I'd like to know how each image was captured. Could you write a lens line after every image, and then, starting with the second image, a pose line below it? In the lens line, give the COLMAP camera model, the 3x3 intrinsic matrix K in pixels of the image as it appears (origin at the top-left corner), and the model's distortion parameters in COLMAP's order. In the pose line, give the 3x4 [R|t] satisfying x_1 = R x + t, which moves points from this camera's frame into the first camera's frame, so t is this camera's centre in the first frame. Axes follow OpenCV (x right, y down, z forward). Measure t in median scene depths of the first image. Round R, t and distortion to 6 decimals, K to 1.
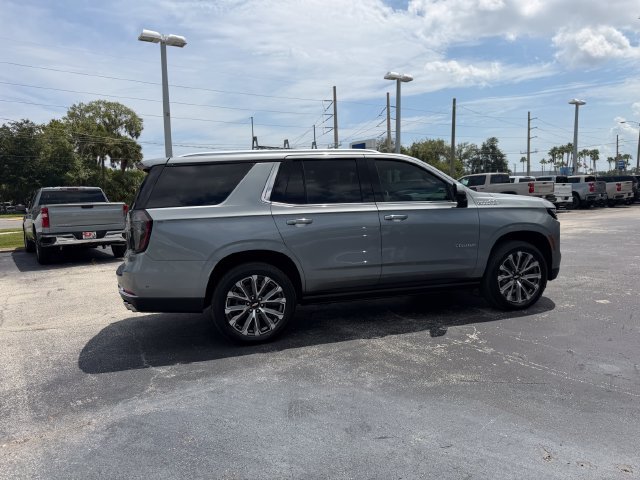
lens RADIAL K [[452.2, 0, 317.3], [0, 452.2, 242.2], [0, 0, 1]] dist [0.044083, -0.054925]
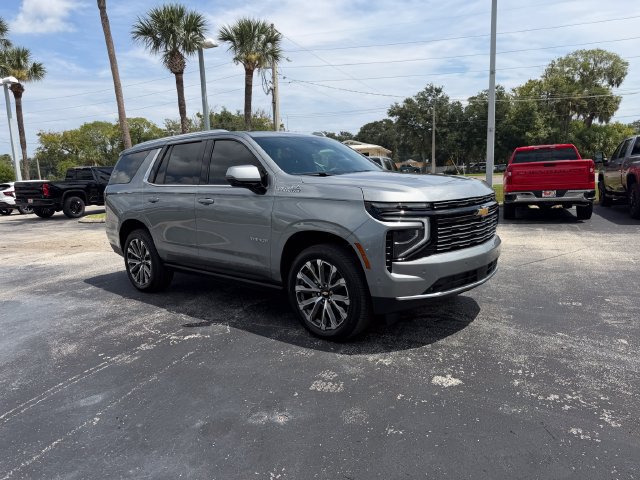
lens RADIAL K [[452.2, 0, 317.6], [0, 452.2, 237.7], [0, 0, 1]] dist [0.044083, -0.054925]
pose [[0.528172, 0.130556, -0.839041, 1.037226], [-0.060413, 0.991383, 0.116231, -0.096213], [0.846986, -0.010701, 0.531508, 0.619069]]
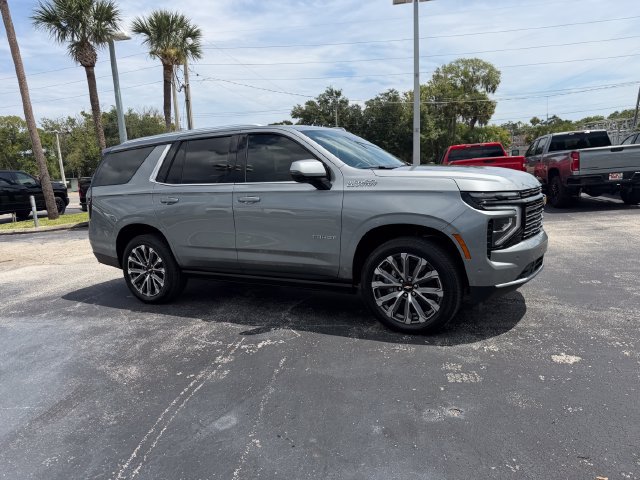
lens RADIAL K [[452.2, 0, 317.2], [0, 452.2, 240.7], [0, 0, 1]] dist [0.044083, -0.054925]
pose [[0.703790, 0.102313, -0.703002, 0.843210], [-0.036058, 0.993444, 0.108485, -0.070345], [0.709493, -0.051002, 0.702865, 0.408483]]
